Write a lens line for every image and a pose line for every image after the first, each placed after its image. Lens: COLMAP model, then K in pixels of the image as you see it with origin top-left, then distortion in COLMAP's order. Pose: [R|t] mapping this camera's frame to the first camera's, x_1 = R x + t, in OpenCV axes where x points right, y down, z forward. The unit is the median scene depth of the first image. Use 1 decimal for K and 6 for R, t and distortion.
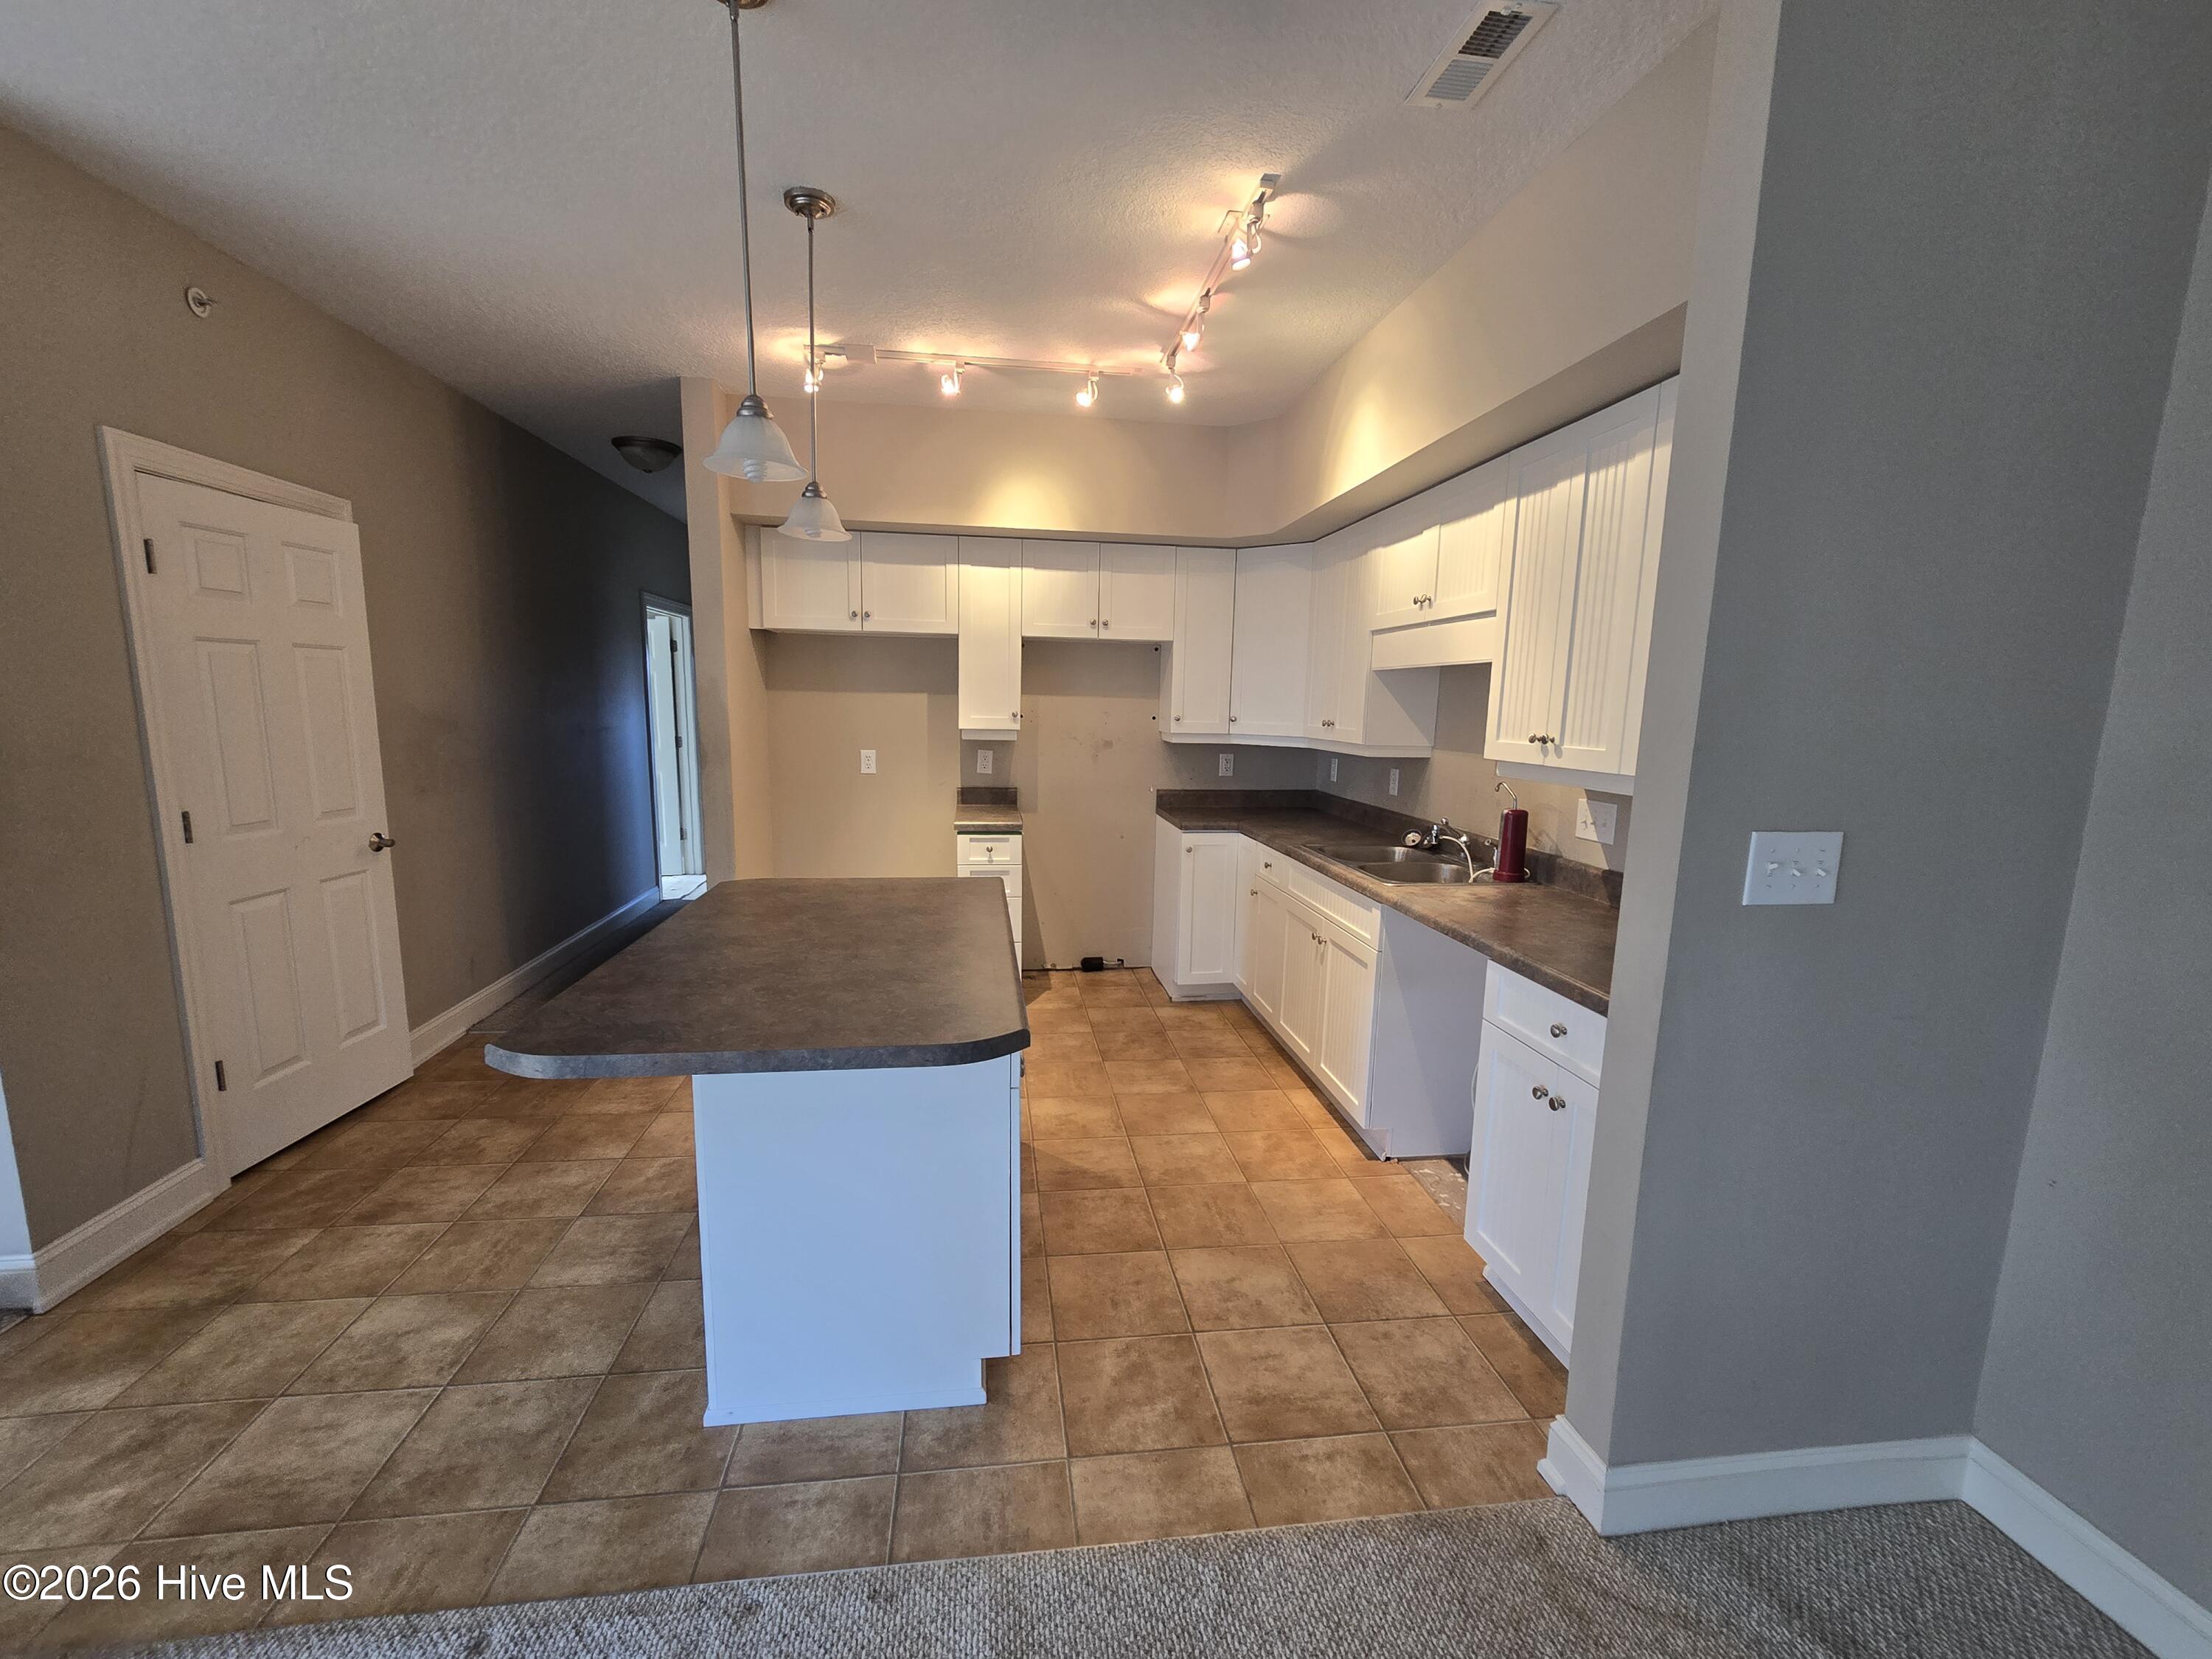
lens RADIAL K [[903.3, 0, 1103.3], [0, 903.3, 842.8], [0, 0, 1]] dist [-0.002744, 0.000028]
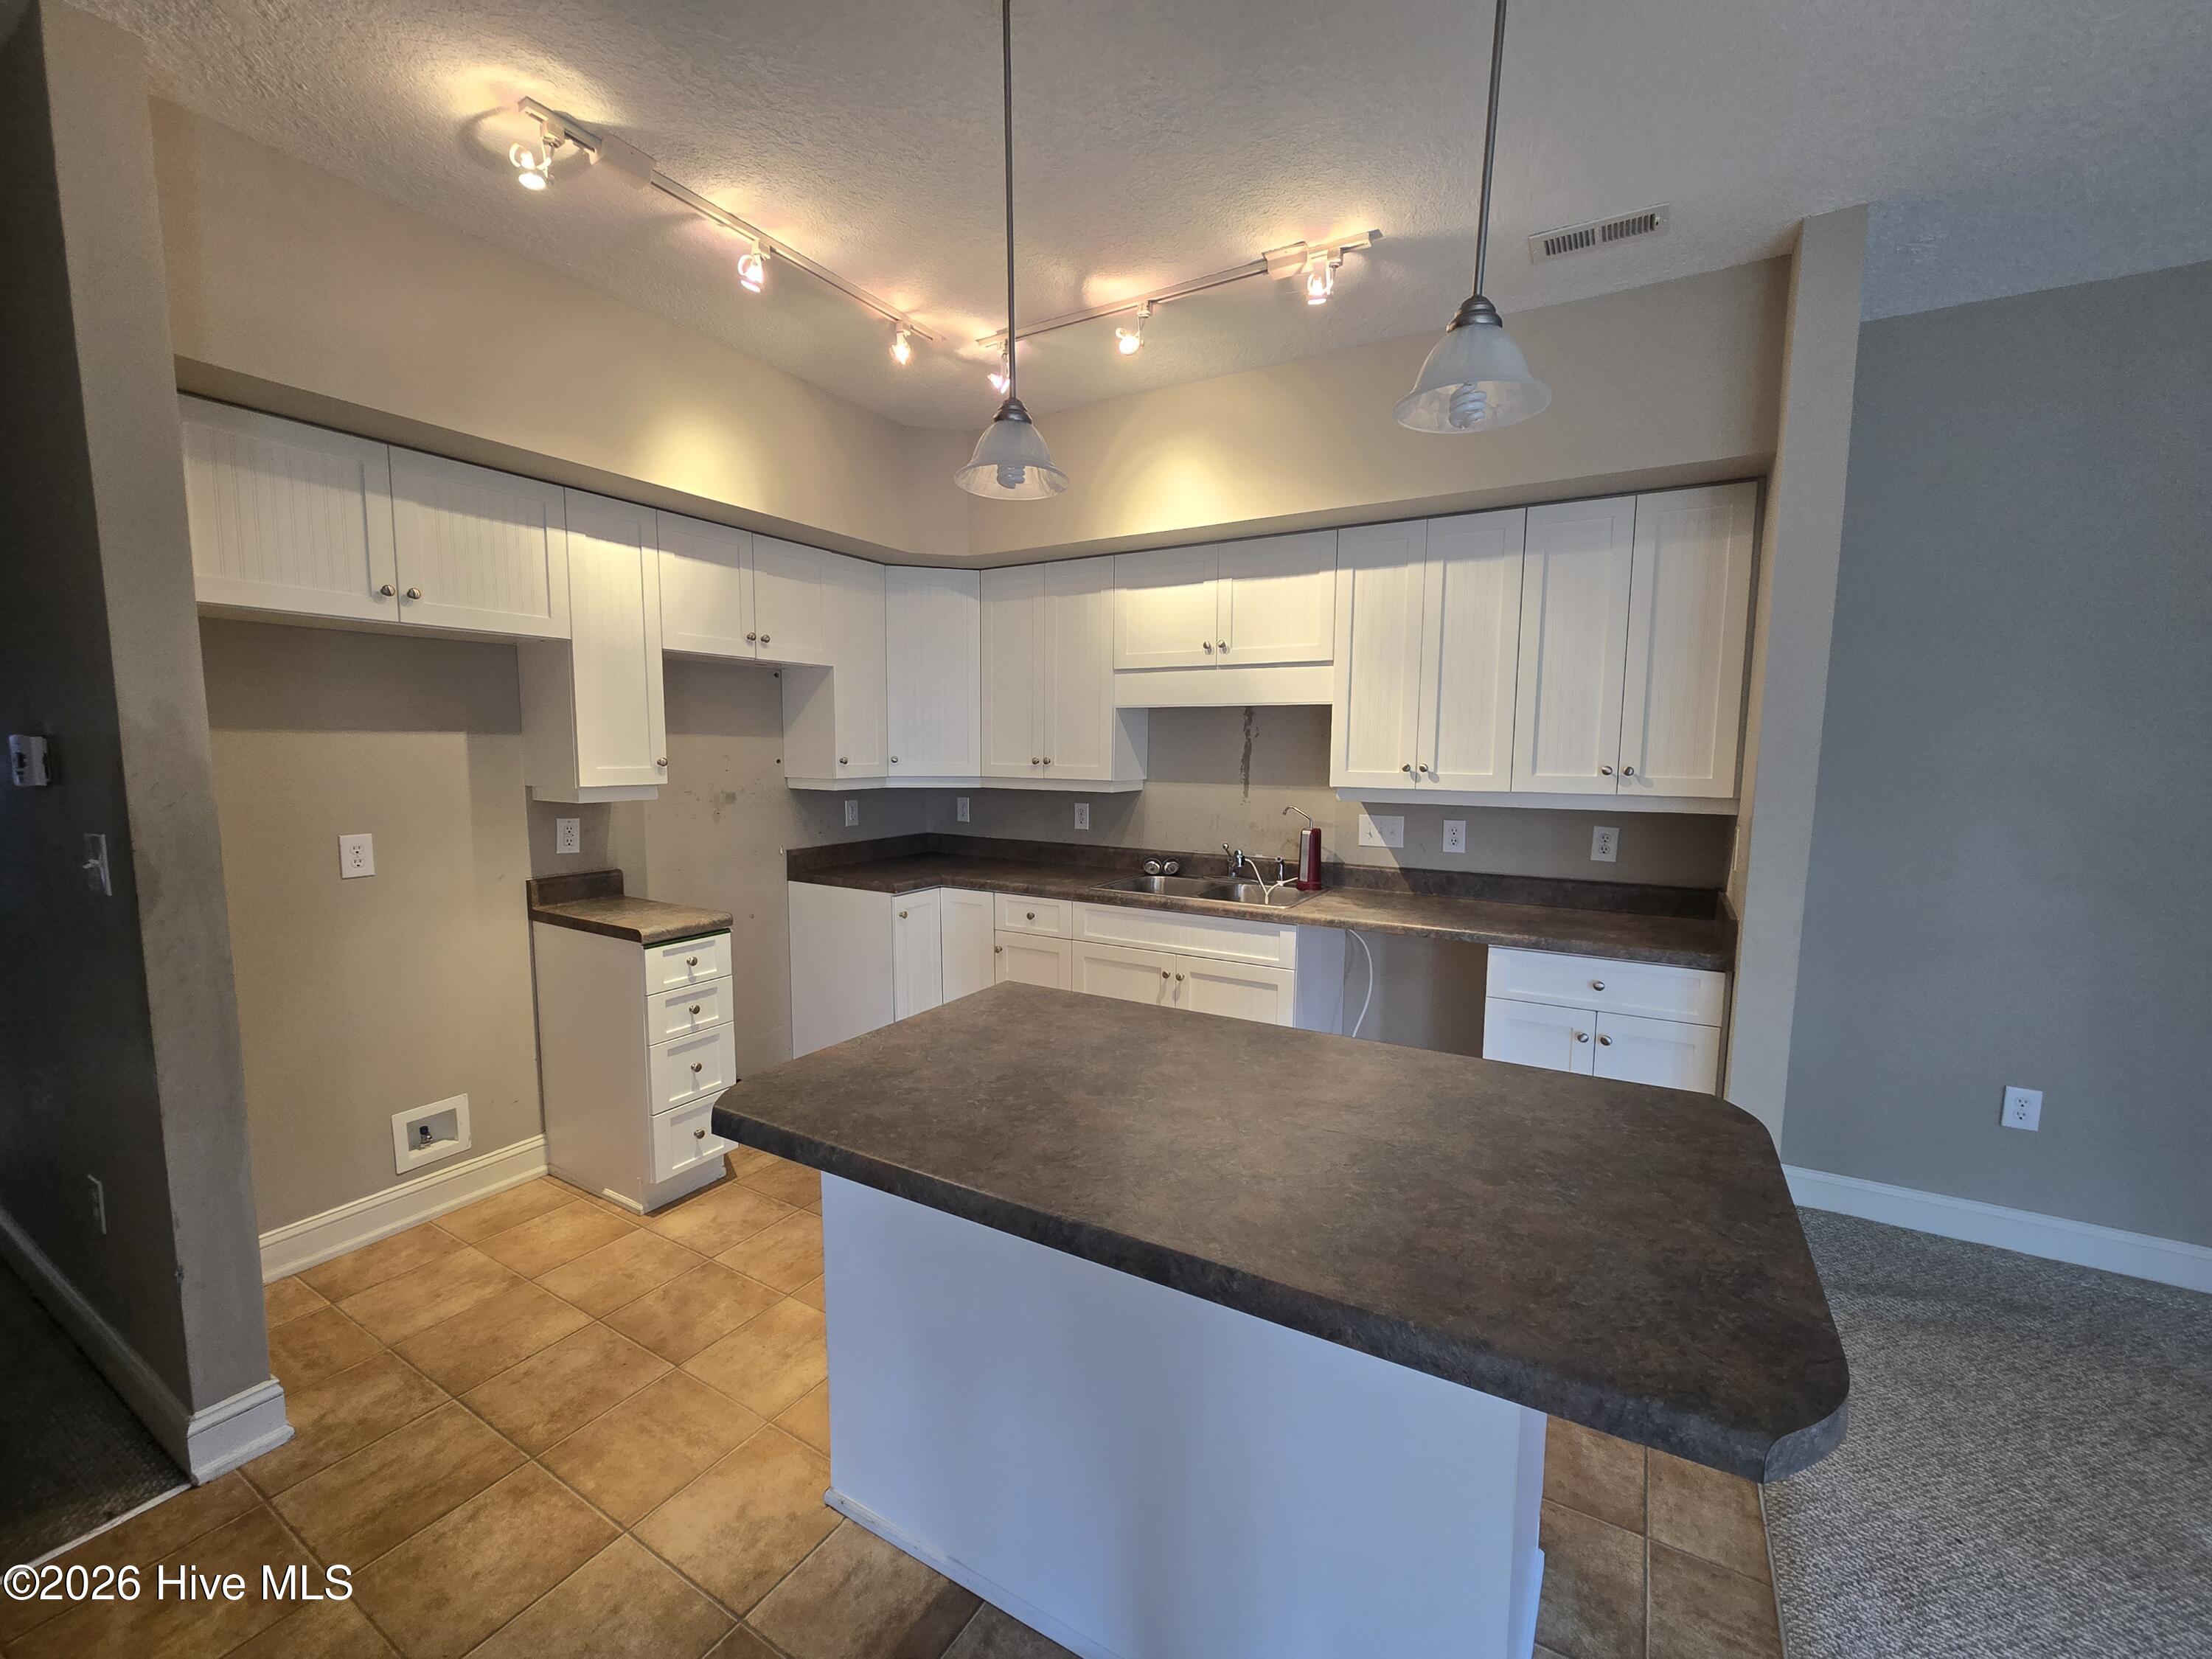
lens RADIAL K [[903.3, 0, 1103.3], [0, 903.3, 842.8], [0, 0, 1]] dist [-0.002744, 0.000028]
pose [[0.625953, -0.101903, 0.773174, -0.437982], [0.127563, 0.991452, 0.027398, -0.059326], [-0.769357, 0.081479, 0.633602, 0.322564]]
